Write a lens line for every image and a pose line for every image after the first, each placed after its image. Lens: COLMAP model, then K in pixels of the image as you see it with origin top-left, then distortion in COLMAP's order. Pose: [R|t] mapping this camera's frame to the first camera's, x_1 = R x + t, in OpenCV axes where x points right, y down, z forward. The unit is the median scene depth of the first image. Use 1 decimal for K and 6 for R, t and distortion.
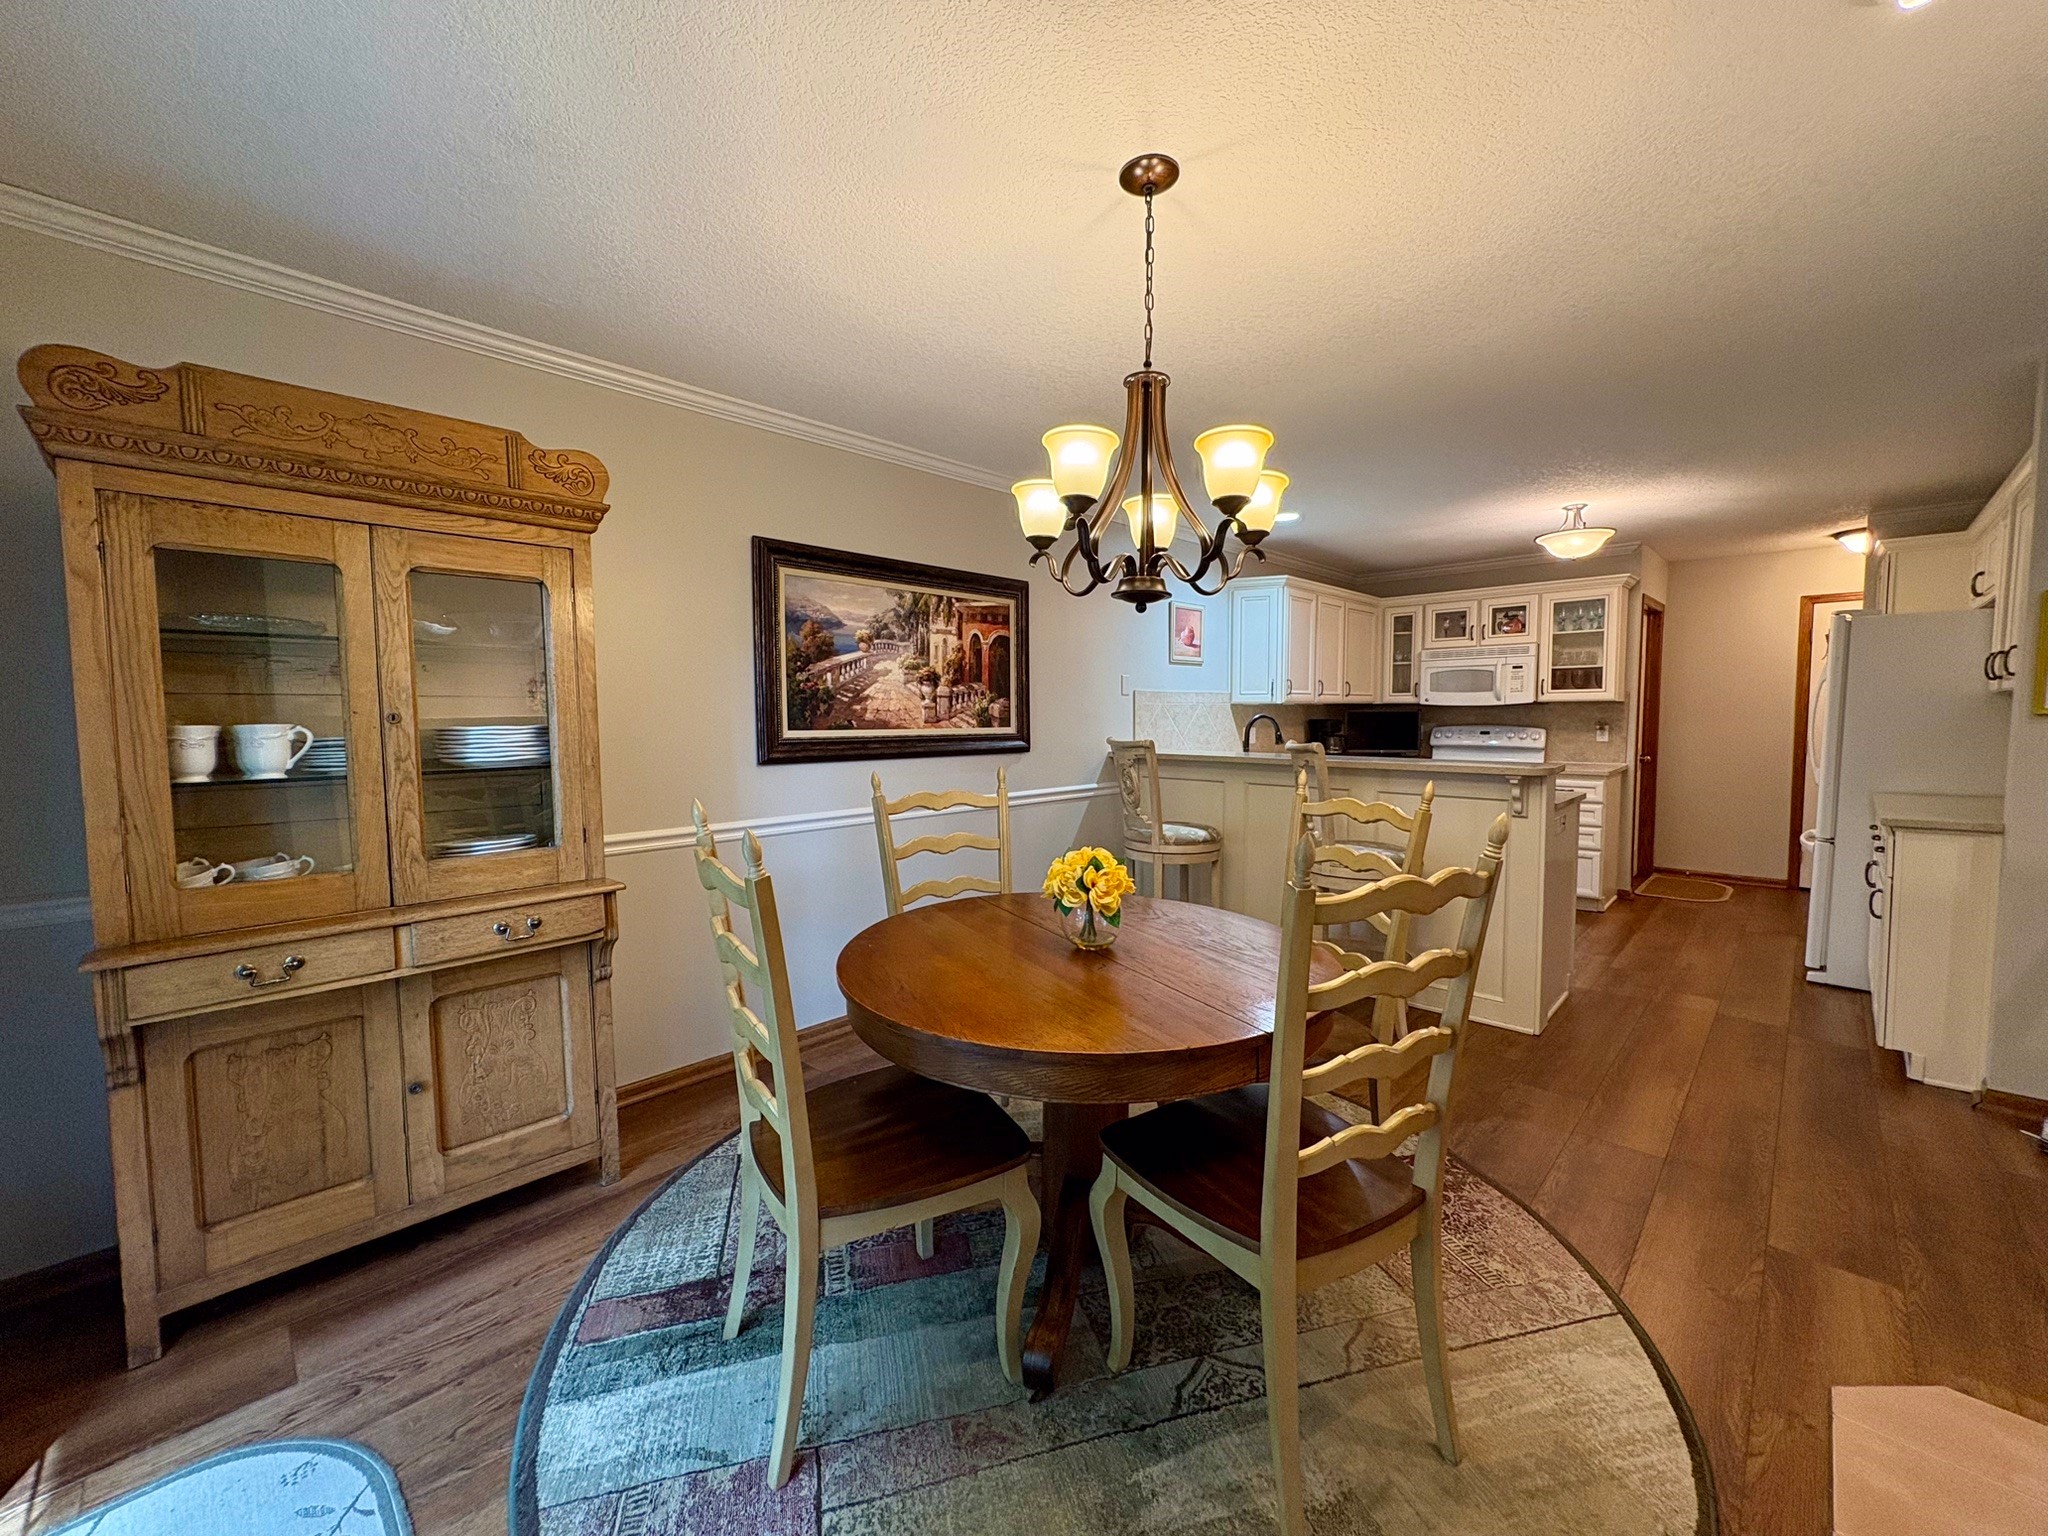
lens RADIAL K [[813.0, 0, 1019.8], [0, 813.0, 767.3], [0, 0, 1]] dist [0.001381, -0.000362]
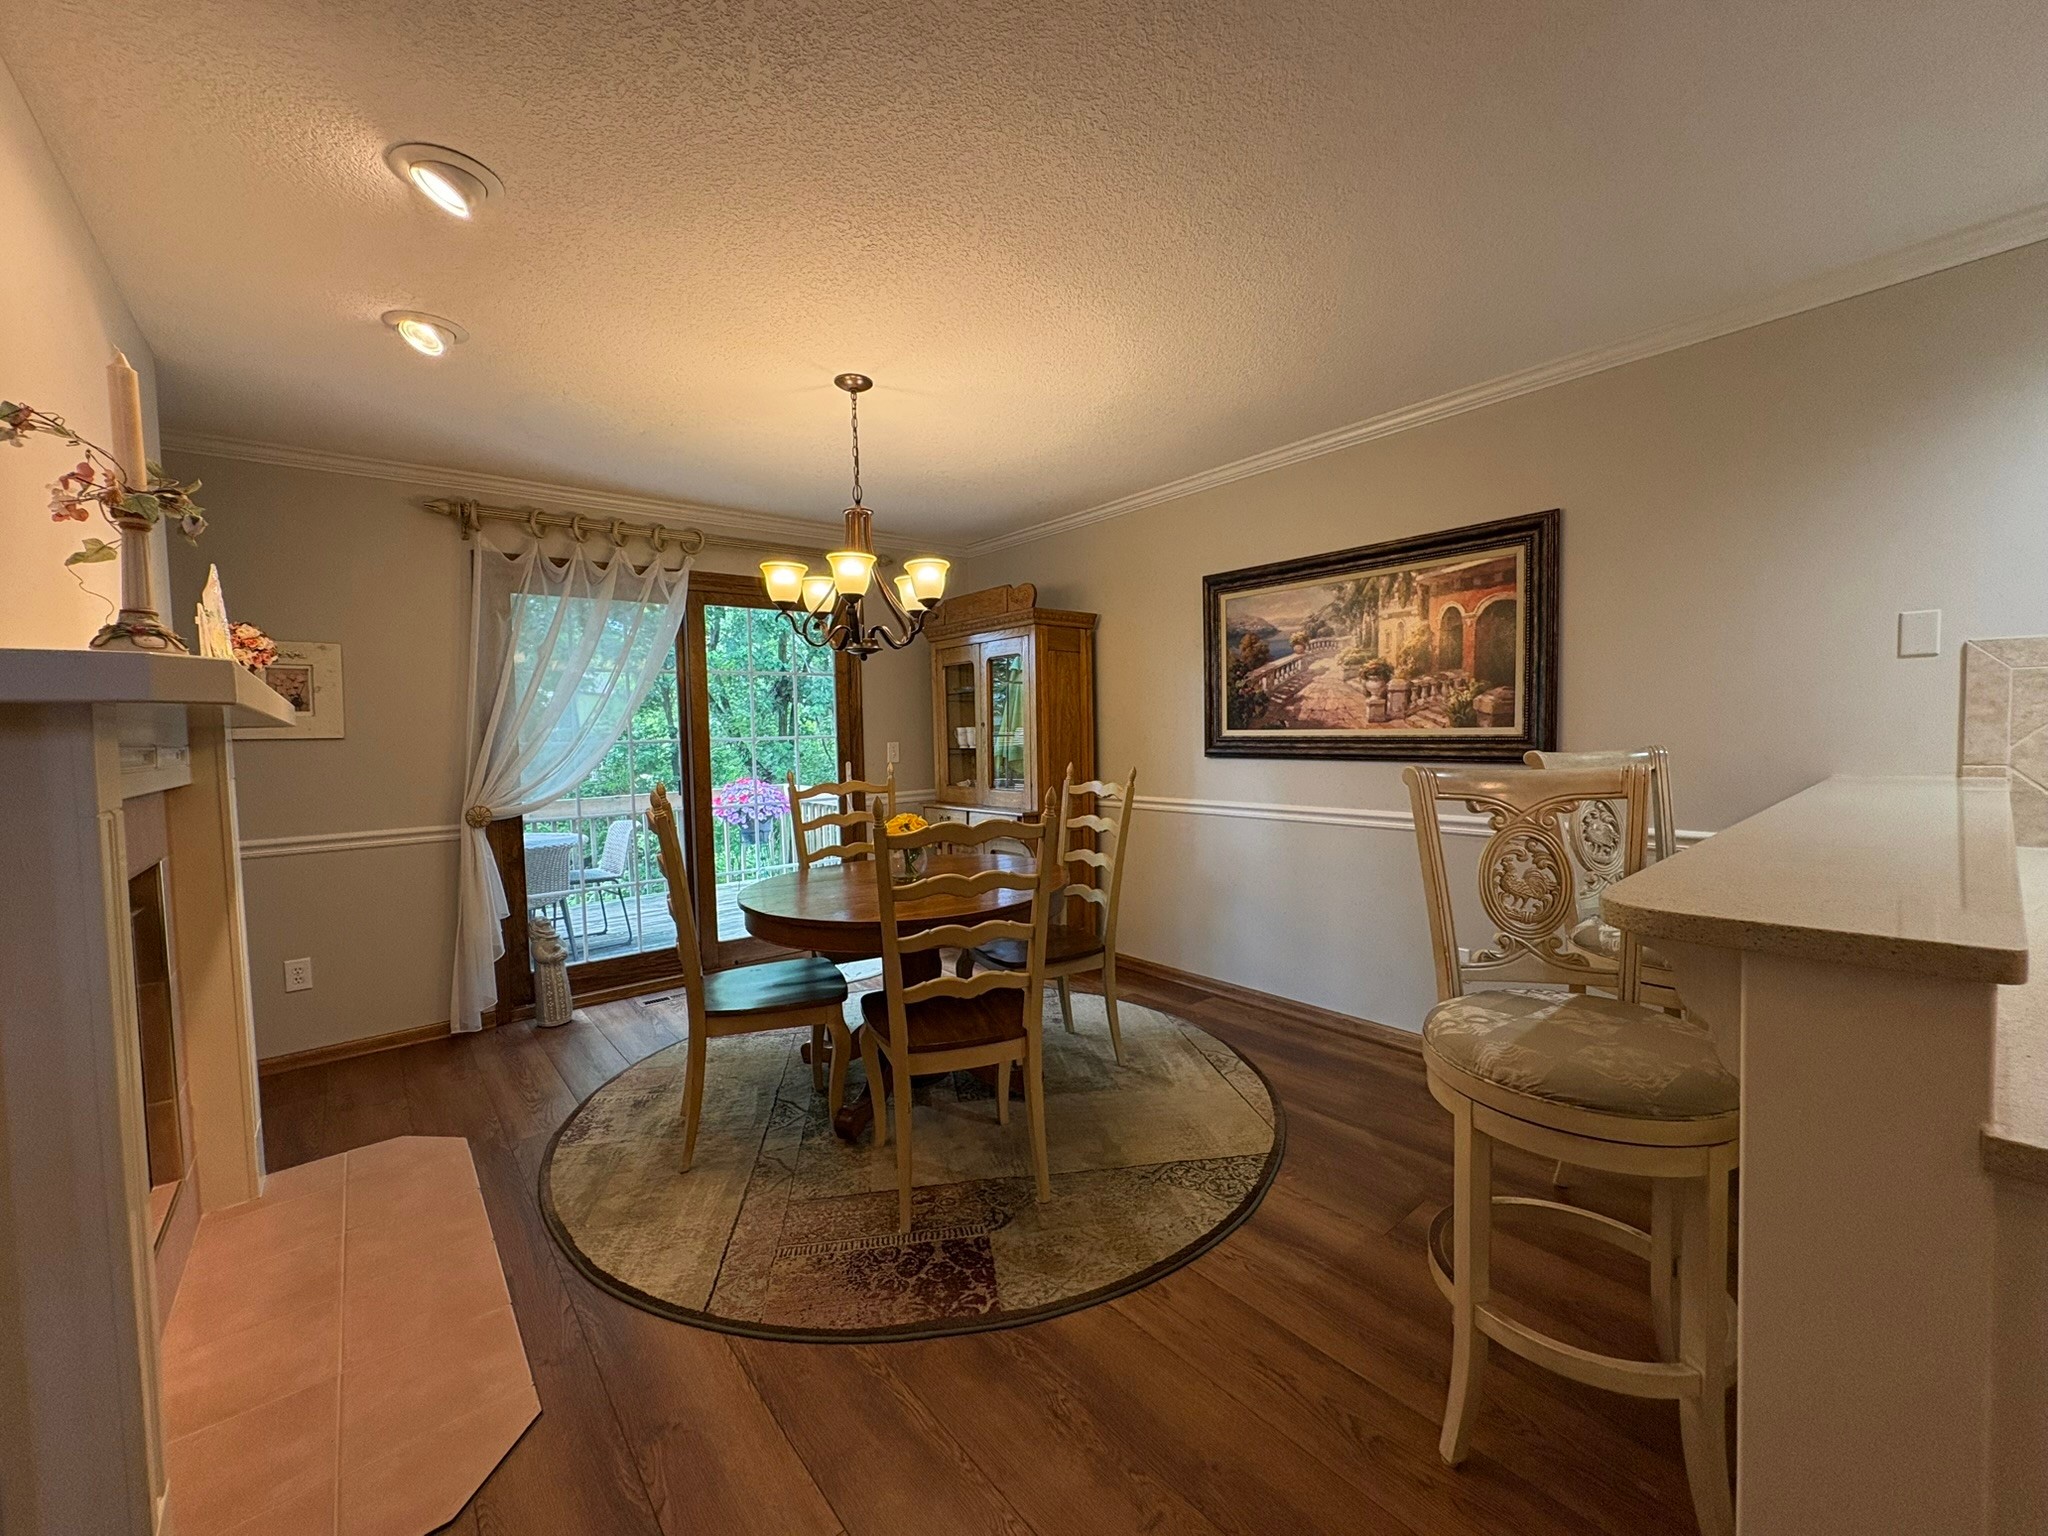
lens RADIAL K [[813.0, 0, 1019.3], [0, 813.0, 762.1], [0, 0, 1]] dist [0.001381, -0.000362]
pose [[-0.104911, 0.053477, -0.993043, 0.784948], [-0.036584, 0.997670, 0.057591, -0.046637], [0.993808, 0.042371, -0.102710, 0.686887]]
